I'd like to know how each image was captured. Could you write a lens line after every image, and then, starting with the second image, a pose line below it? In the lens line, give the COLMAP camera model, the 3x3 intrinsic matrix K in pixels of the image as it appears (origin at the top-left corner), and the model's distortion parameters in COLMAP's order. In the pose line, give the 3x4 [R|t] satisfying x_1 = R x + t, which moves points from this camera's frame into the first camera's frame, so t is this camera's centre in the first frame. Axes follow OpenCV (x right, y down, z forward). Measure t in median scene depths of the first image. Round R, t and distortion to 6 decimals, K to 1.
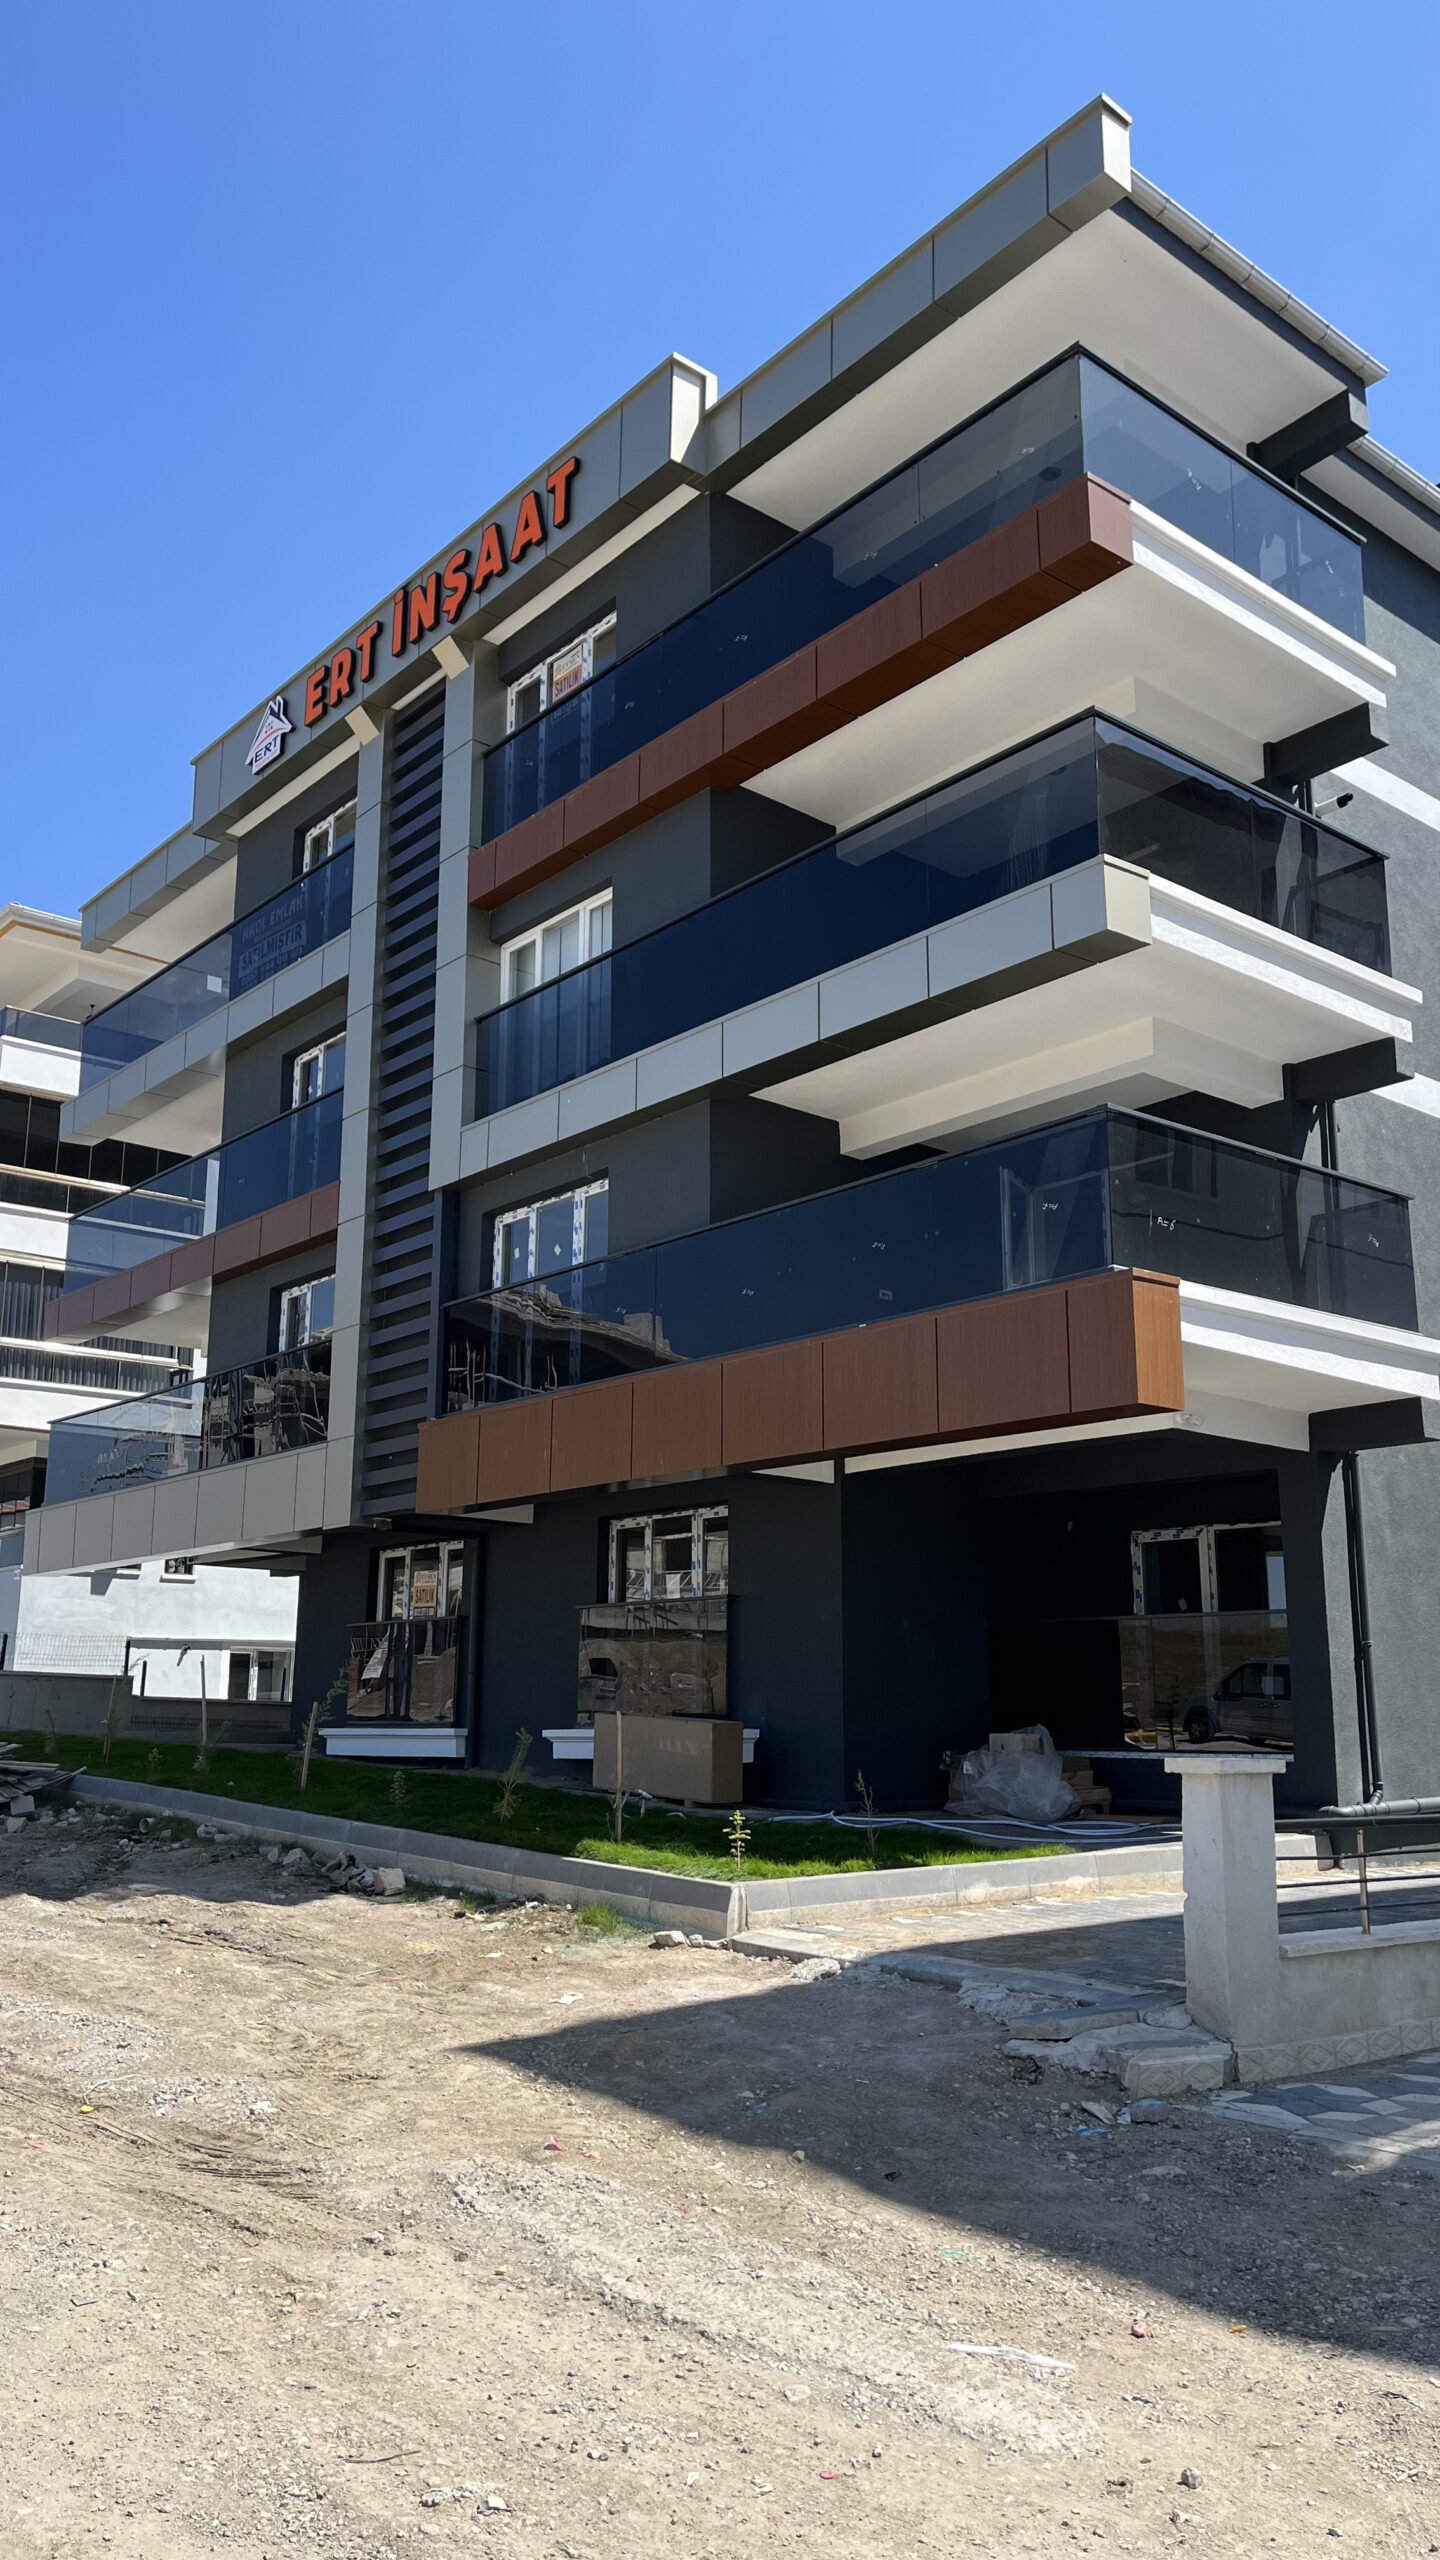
lens RADIAL K [[1926.7, 0, 720.0], [0, 1926.7, 1280.0], [0, 0, 1]] dist [0.037684, -0.002900]
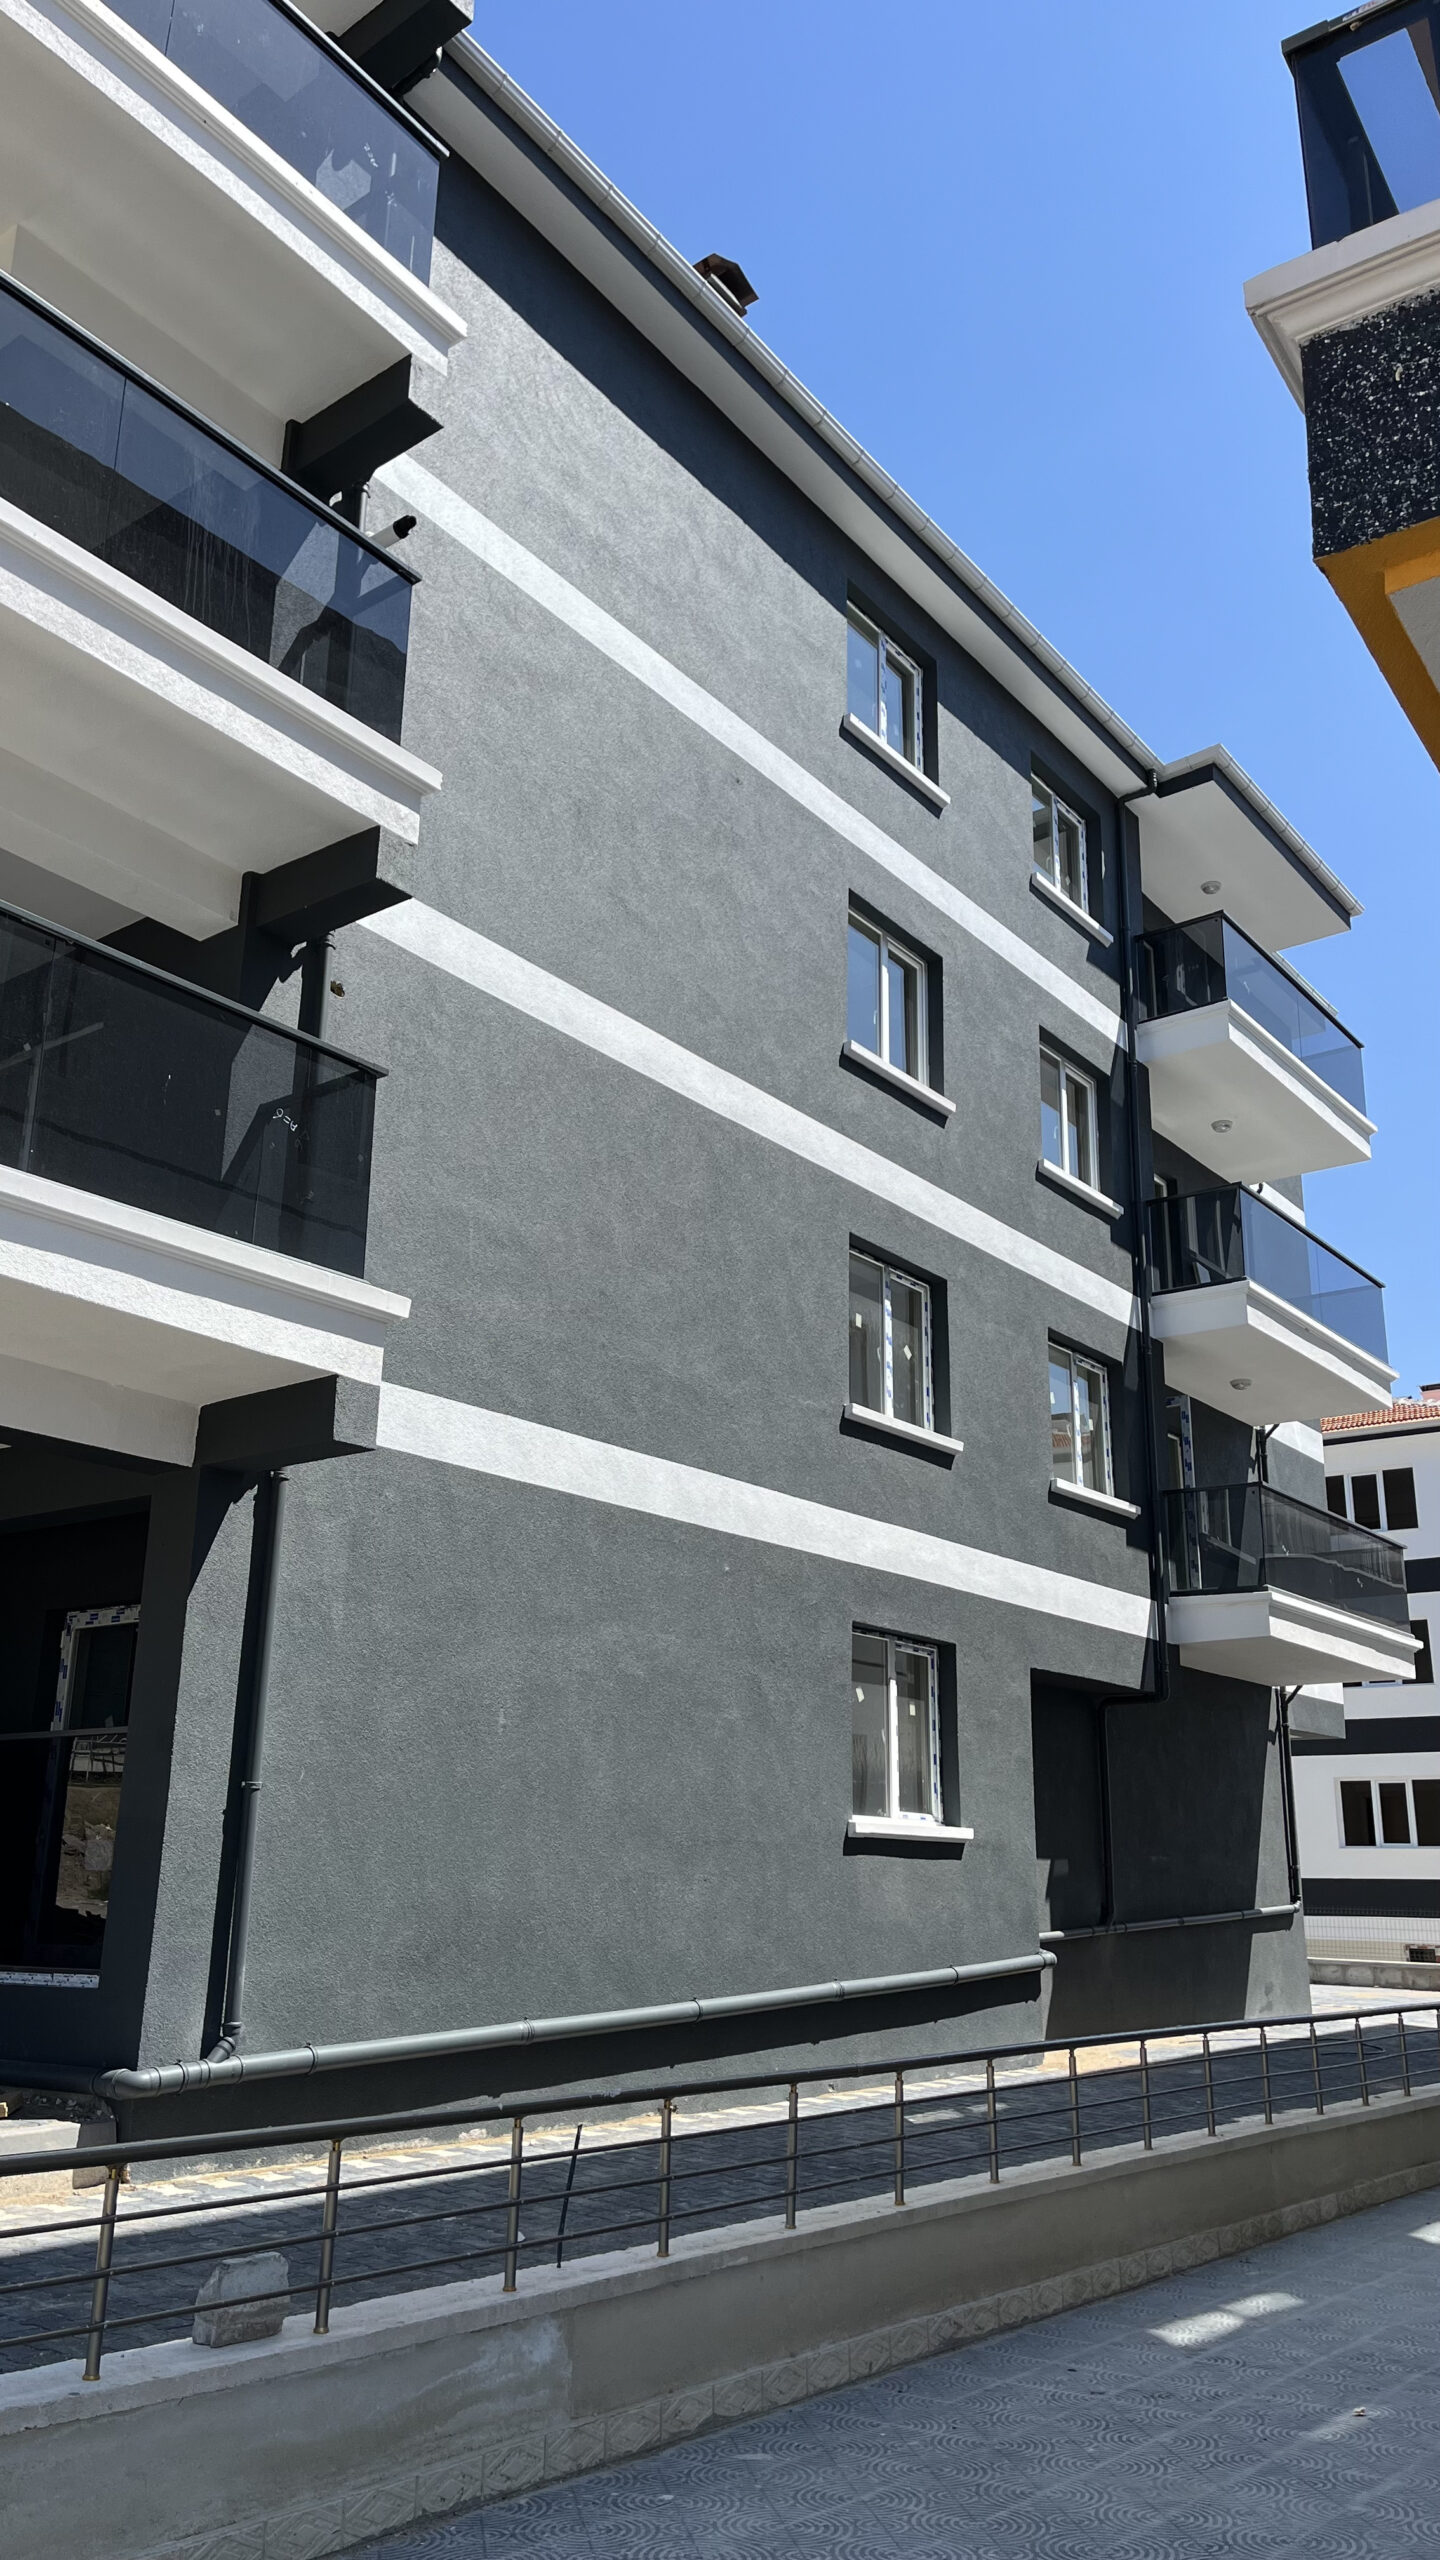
lens RADIAL K [[1926.7, 0, 720.0], [0, 1926.7, 1280.0], [0, 0, 1]] dist [0.037684, -0.002900]
pose [[0.977251, 0.072337, 0.199370, 0.277133], [-0.056318, 0.994798, -0.084886, 0.058771], [-0.204473, 0.071727, 0.976241, 0.293628]]
